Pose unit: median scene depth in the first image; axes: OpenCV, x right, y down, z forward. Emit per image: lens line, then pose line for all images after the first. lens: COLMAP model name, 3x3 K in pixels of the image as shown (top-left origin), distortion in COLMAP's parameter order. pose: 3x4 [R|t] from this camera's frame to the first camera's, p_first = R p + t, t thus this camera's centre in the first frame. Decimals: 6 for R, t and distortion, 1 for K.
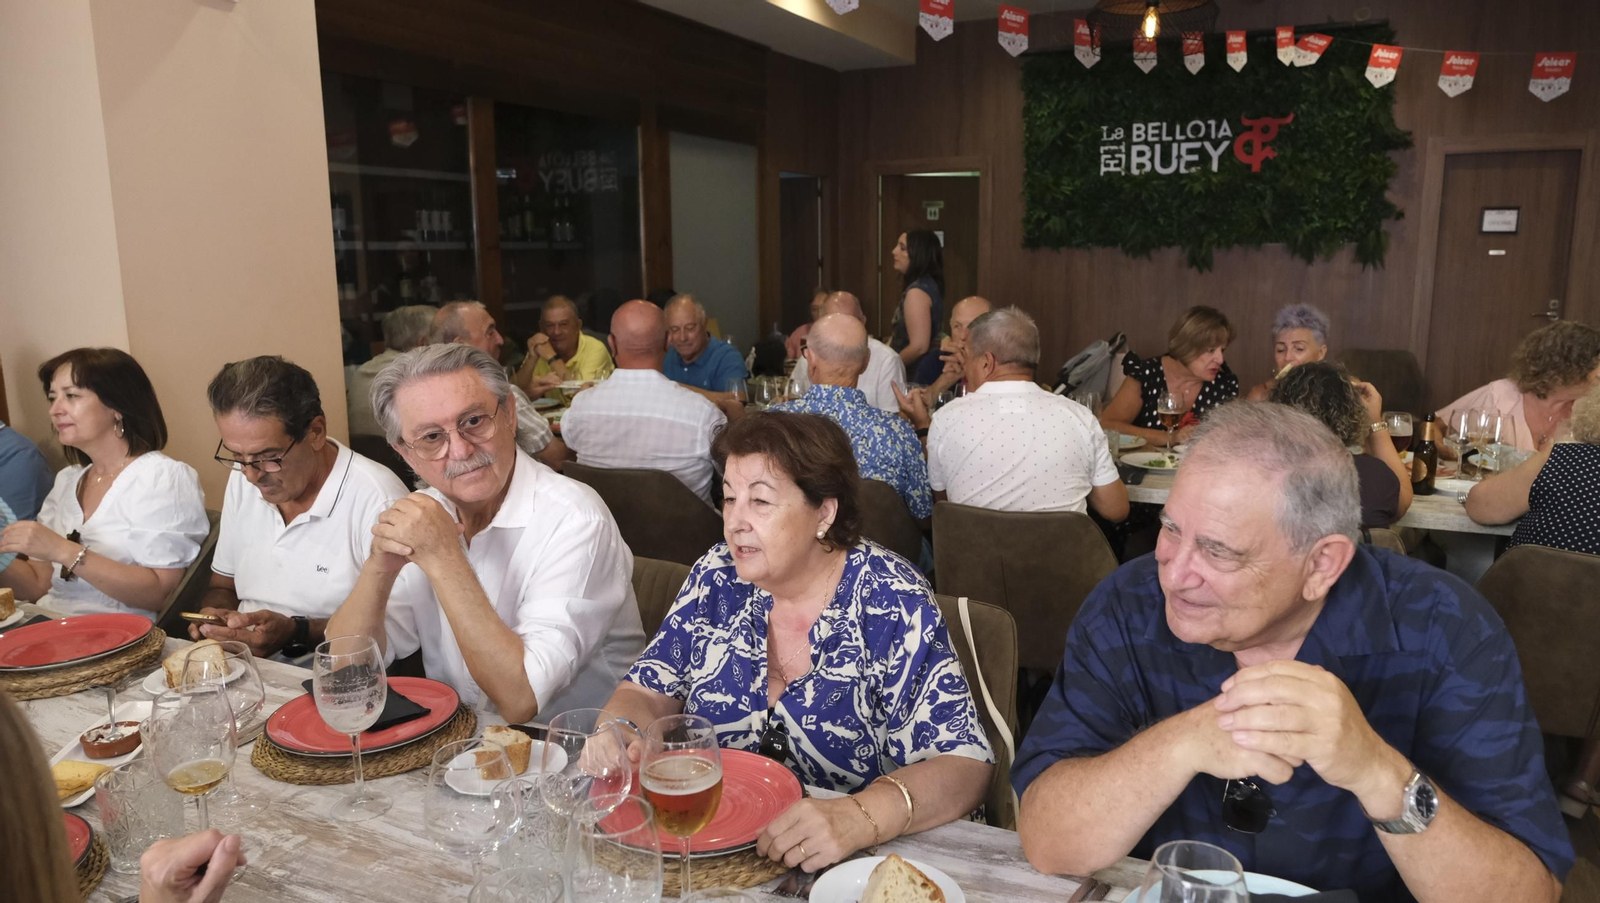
lens RADIAL K [[1064.7, 0, 800.0], [0, 1064.7, 451.5], [0, 0, 1]] dist [-0.009644, -0.000025]
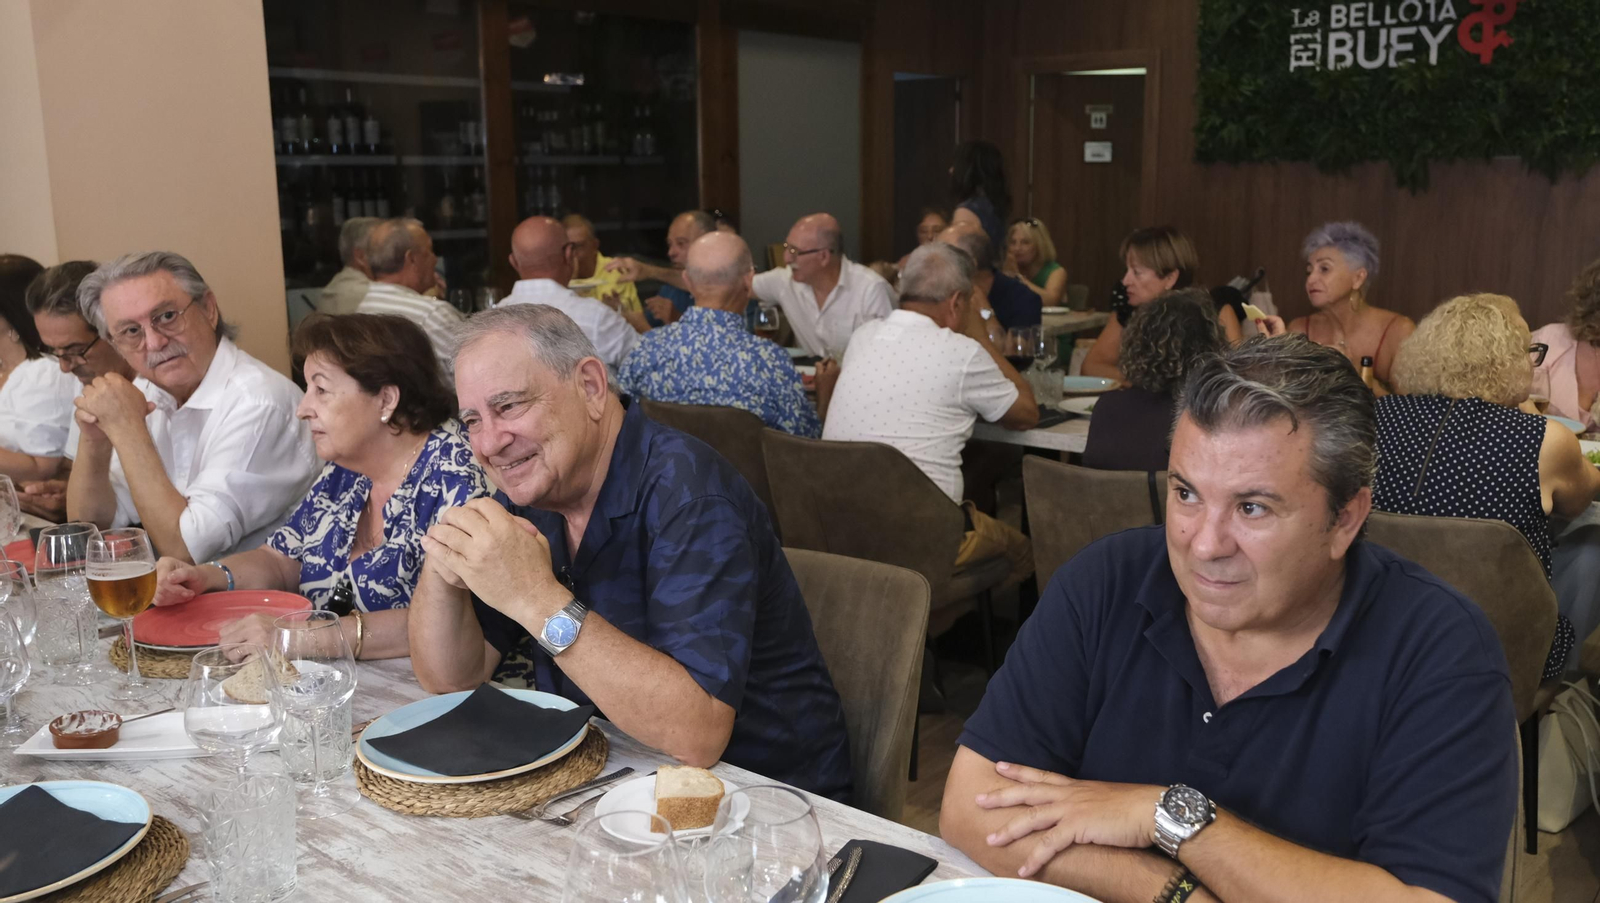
lens RADIAL K [[1285.3, 0, 799.3], [0, 1285.3, 486.5], [0, 0, 1]] dist [-0.002790, 0.004699]
pose [[0.979057, 0.049090, -0.197580, 0.133695], [-0.037637, 0.997409, 0.061313, 0.009085], [0.200078, -0.052593, 0.978368, -0.046881]]
